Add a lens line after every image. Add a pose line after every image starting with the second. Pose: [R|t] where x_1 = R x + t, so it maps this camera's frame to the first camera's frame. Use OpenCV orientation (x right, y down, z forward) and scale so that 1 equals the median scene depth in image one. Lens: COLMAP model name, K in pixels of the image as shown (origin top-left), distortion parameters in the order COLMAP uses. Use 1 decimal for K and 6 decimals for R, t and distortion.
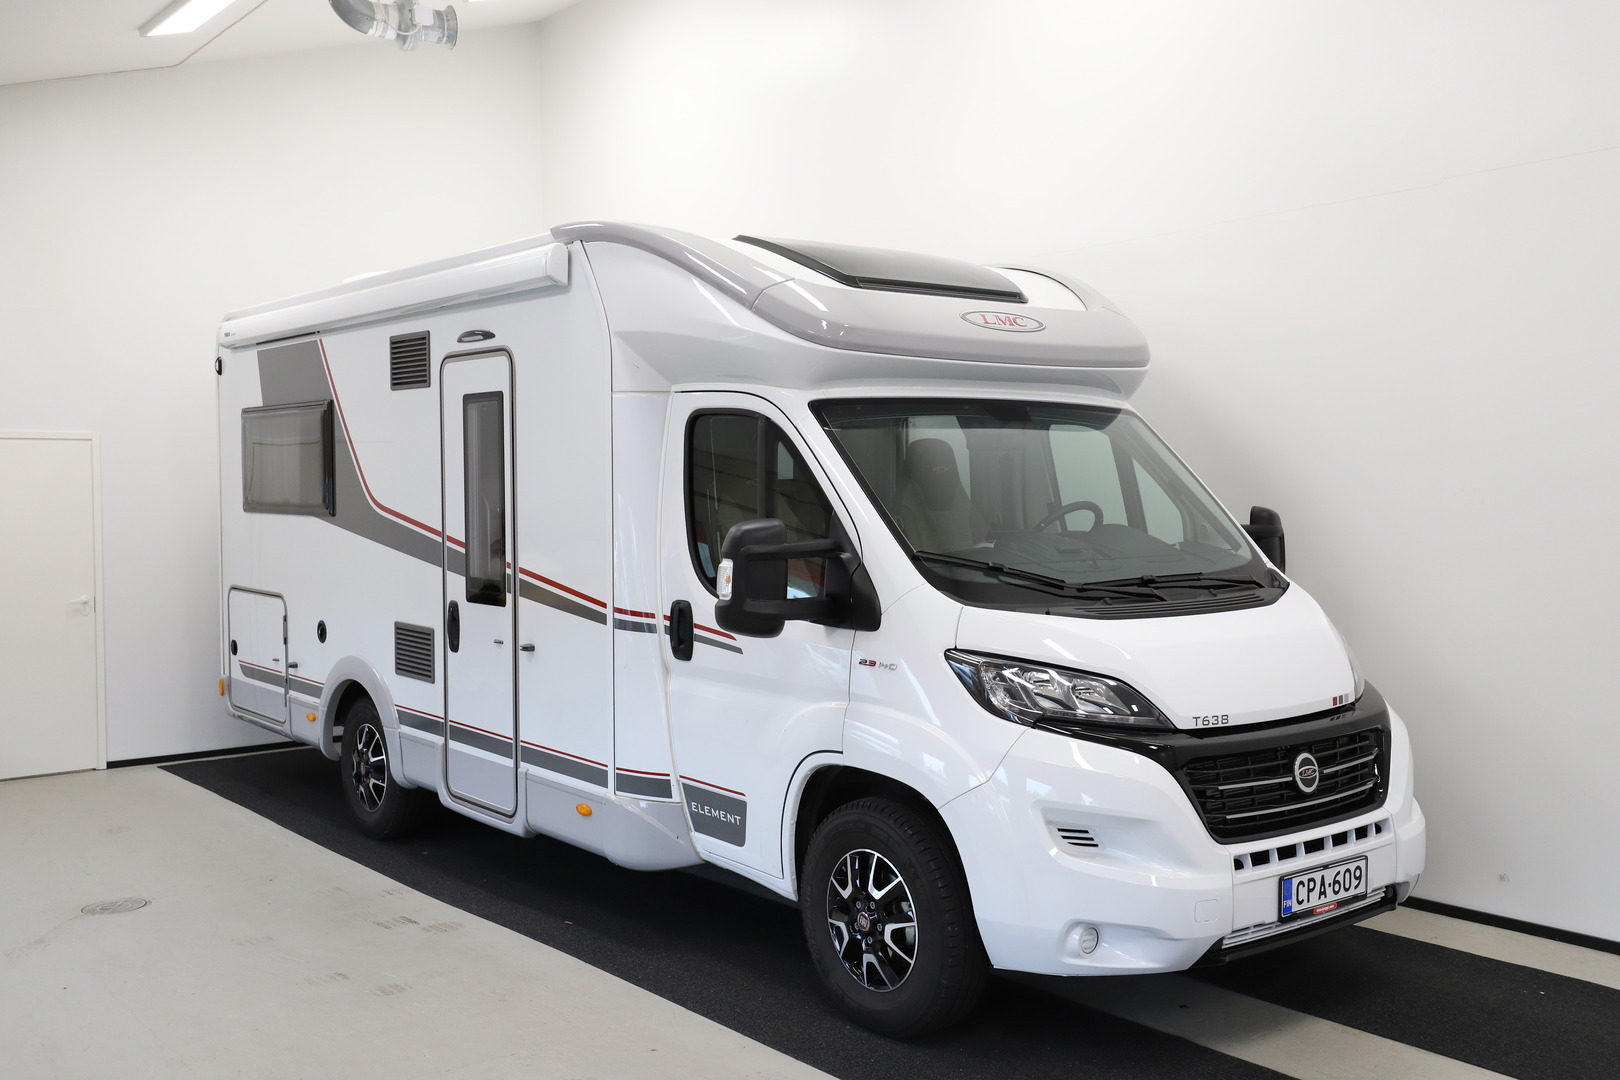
lens RADIAL K [[1577.8, 0, 811.3], [0, 1577.8, 536.7], [0, 0, 1]] dist [0.005718, 0.000000]
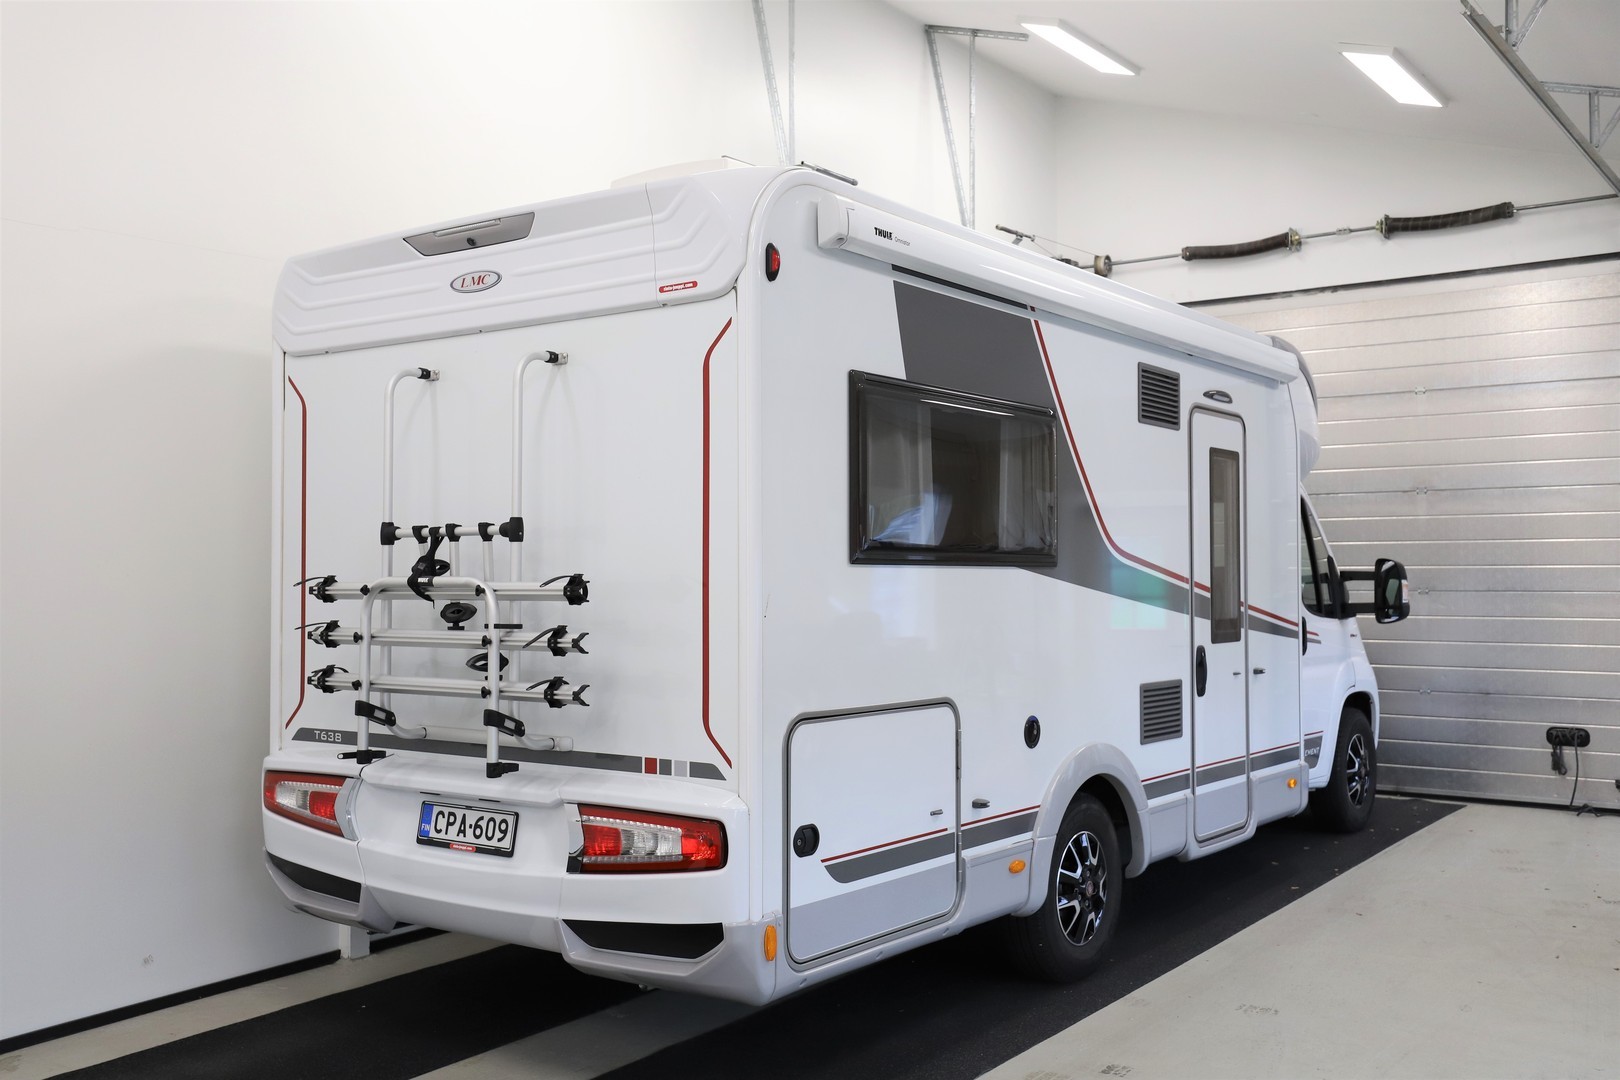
lens RADIAL K [[1577.8, 0, 810.2], [0, 1577.8, 540.6], [0, 0, 1]] dist [0.005718, 0.000000]
pose [[-0.284909, 0.033610, 0.957965, -1.130108], [0.047371, 0.998658, -0.020949, -0.017483], [-0.957383, 0.039411, -0.286119, 1.527884]]
